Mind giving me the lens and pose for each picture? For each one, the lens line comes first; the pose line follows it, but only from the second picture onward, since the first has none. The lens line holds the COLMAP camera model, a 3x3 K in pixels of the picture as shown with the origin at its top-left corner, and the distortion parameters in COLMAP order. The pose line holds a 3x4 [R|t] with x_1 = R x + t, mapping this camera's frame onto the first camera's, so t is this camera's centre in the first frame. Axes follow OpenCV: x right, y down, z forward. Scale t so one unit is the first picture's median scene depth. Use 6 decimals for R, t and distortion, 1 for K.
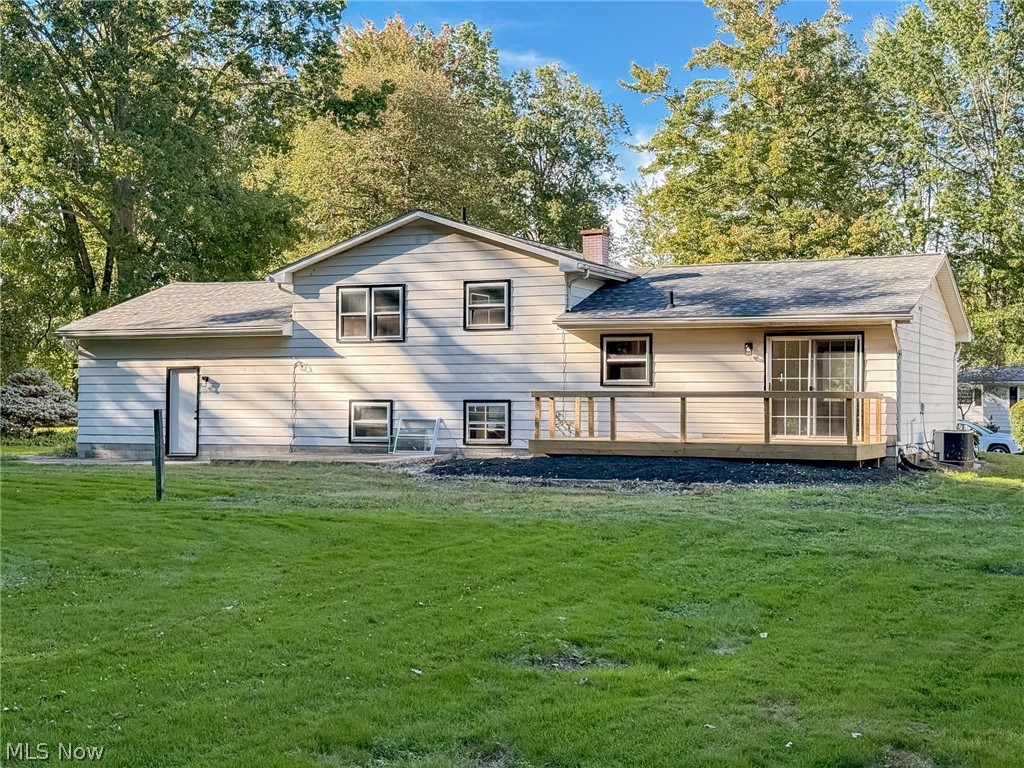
lens RADIAL K [[1449.9, 0, 508.2], [0, 1449.9, 378.7], [0, 0, 1]] dist [0.044463, 0.000000]
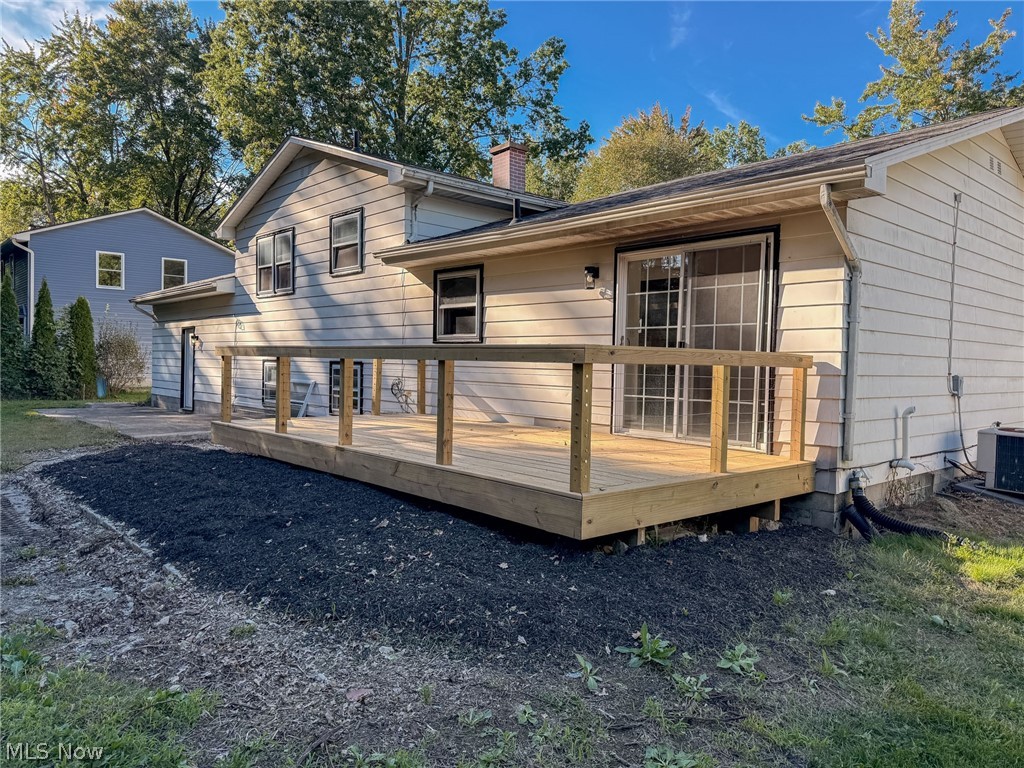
lens RADIAL K [[722.5, 0, 518.2], [0, 722.5, 390.6], [0, 0, 1]] dist [0.046428, -0.053700]
pose [[0.919563, 0.028943, -0.391875, 0.241771], [-0.008458, 0.998510, 0.053901, 0.008773], [0.392852, -0.046251, 0.918438, 0.689193]]
